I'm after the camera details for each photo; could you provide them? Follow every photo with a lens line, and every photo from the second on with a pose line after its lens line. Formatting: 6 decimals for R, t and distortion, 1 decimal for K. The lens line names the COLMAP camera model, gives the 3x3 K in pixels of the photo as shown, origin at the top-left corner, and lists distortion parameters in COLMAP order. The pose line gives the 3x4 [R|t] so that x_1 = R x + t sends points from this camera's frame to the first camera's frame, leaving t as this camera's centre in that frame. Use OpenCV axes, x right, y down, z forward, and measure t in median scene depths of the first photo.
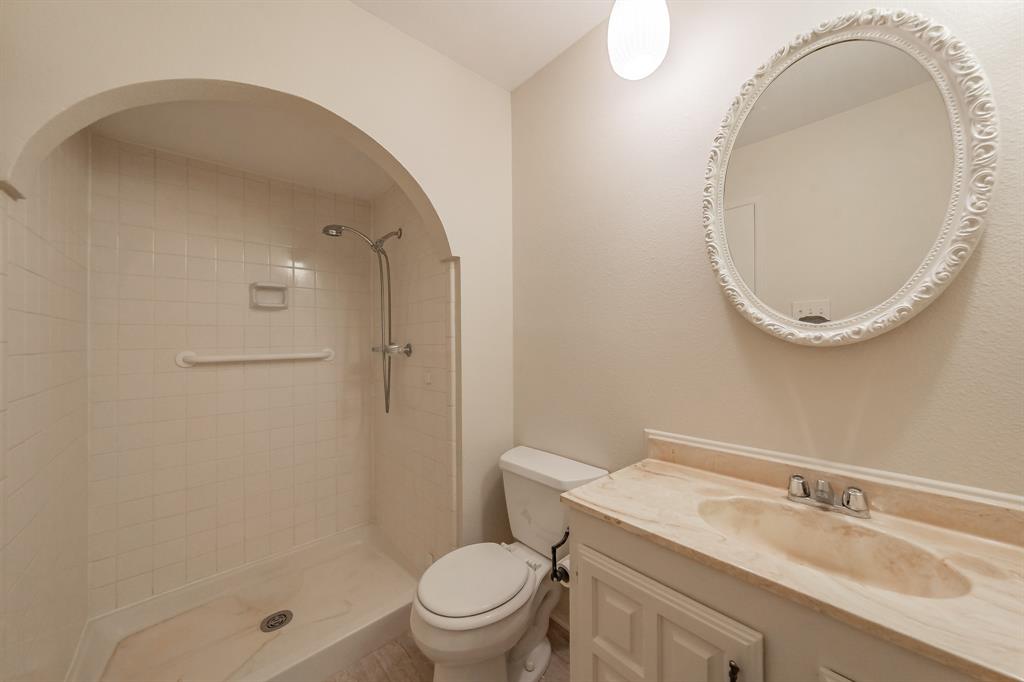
lens RADIAL K [[362.8, 0, 508.7], [0, 362.8, 335.3], [0, 0, 1]] dist [0.000798, 0.000085]
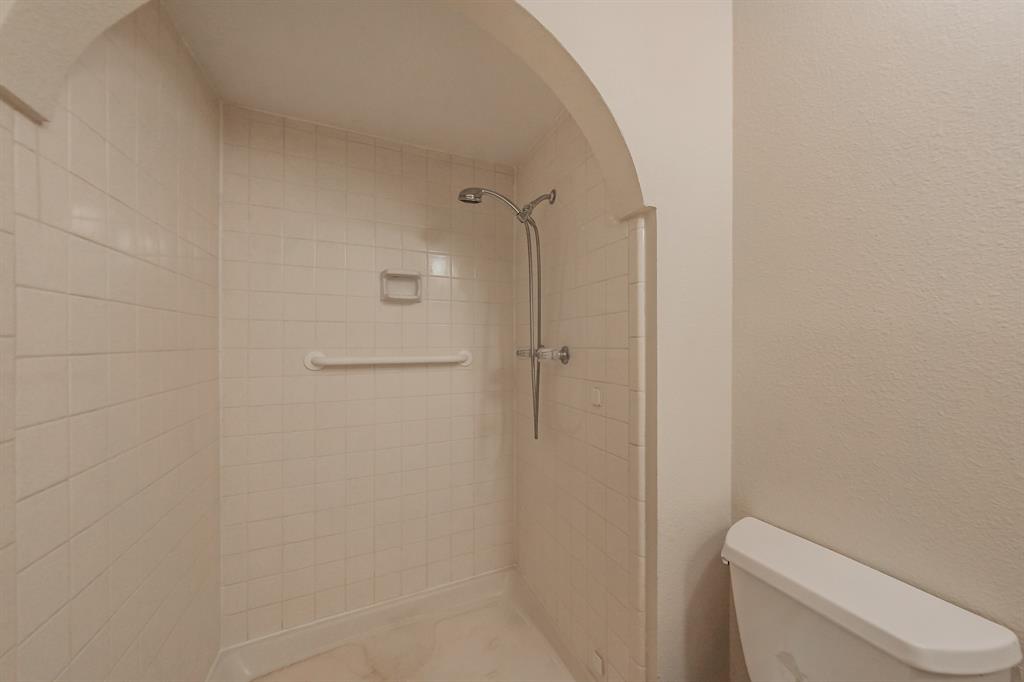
lens RADIAL K [[352.3, 0, 514.7], [0, 352.3, 339.2], [0, 0, 1]] dist [0.001186, 0.000218]
pose [[0.945966, 0.006198, -0.324208, -0.155563], [-0.005178, 0.999979, 0.004007, 0.007916], [0.324226, -0.002111, 0.945977, 0.329812]]
